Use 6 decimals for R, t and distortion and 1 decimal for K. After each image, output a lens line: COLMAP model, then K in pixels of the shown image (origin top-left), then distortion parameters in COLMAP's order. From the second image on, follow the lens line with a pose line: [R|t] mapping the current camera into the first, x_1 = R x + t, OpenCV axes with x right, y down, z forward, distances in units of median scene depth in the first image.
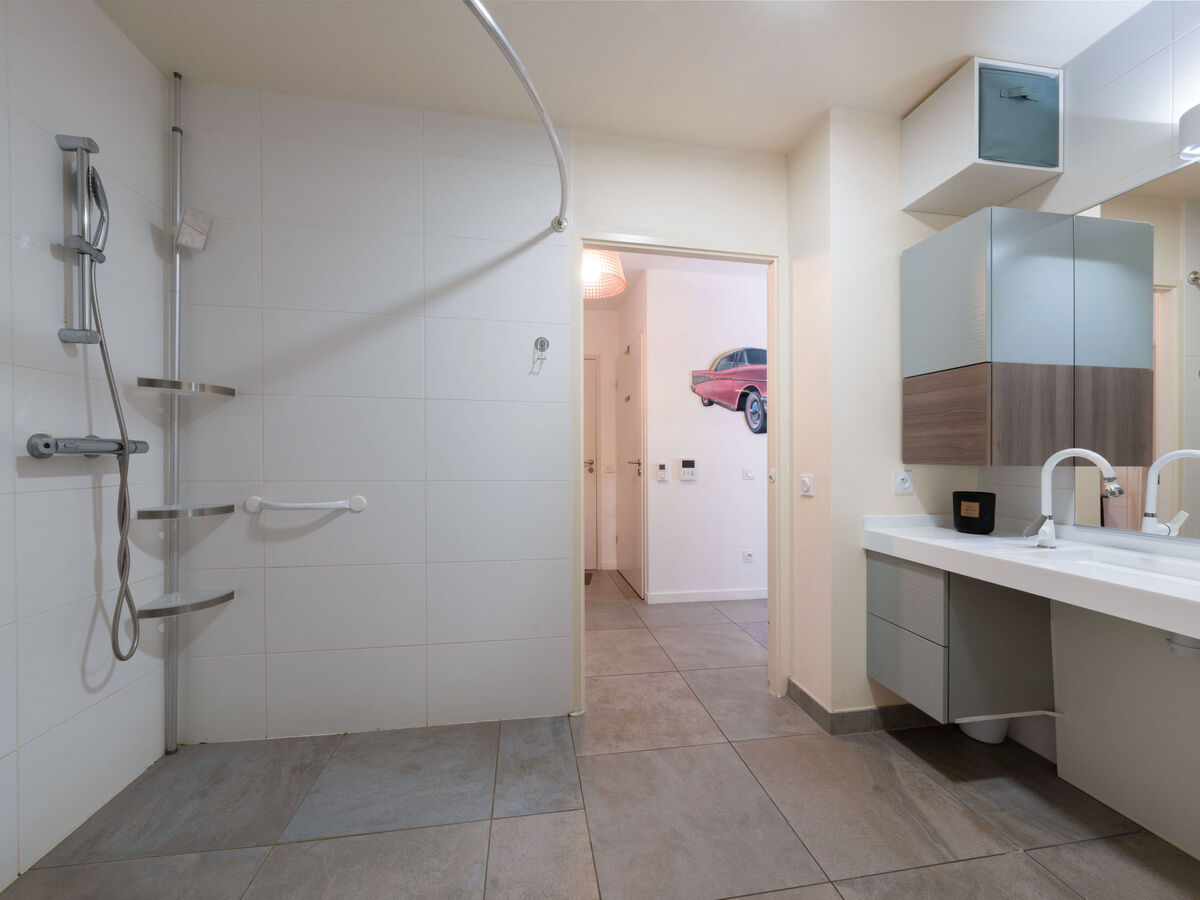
lens RADIAL K [[463.7, 0, 600.0], [0, 463.7, 450.0], [0, 0, 1]] dist [0.000526, -0.000330]
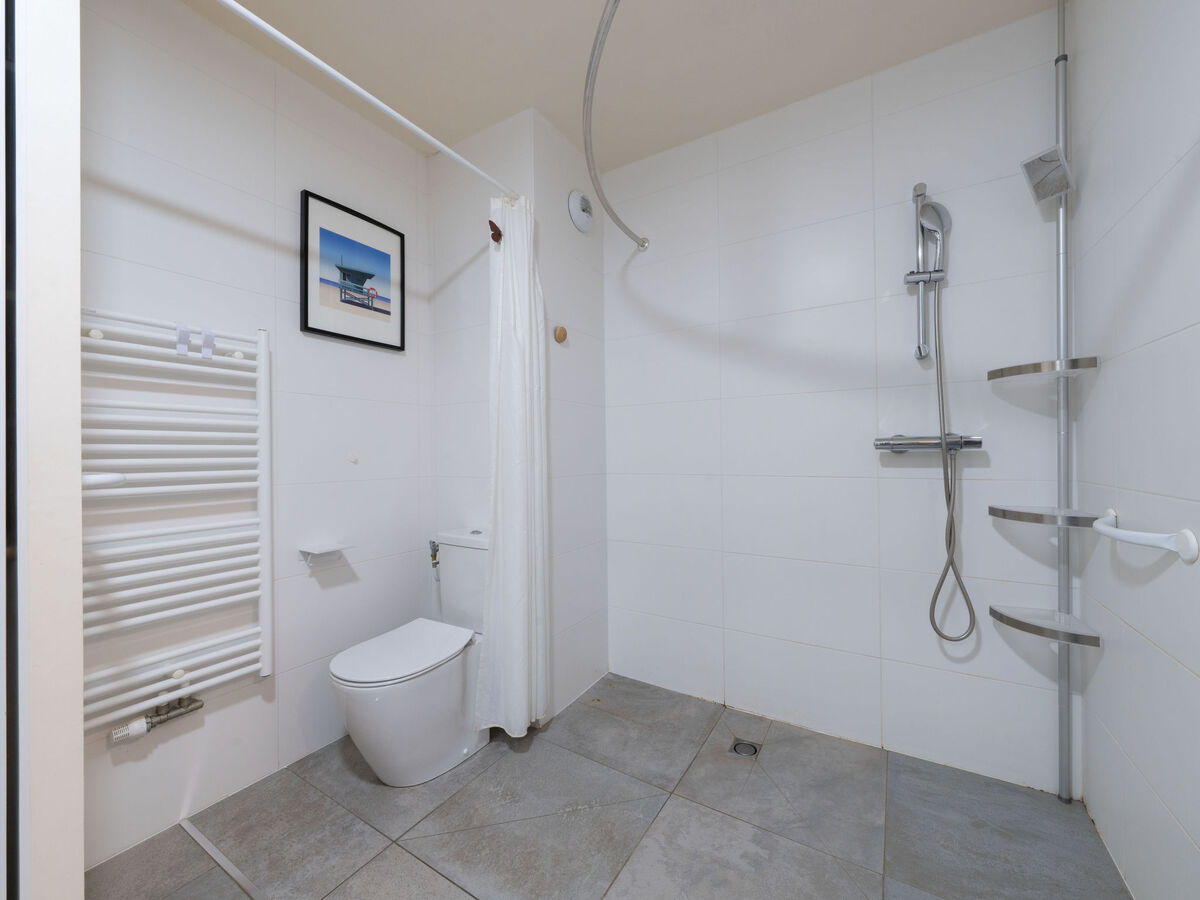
lens RADIAL K [[474.4, 0, 600.0], [0, 474.4, 450.0], [0, 0, 1]] dist [-0.001025, -0.000083]
pose [[-0.652530, 0.001684, -0.757761, 0.303479], [0.019874, 0.999692, -0.014892, 0.009271], [0.757502, -0.024777, -0.652362, 0.993587]]
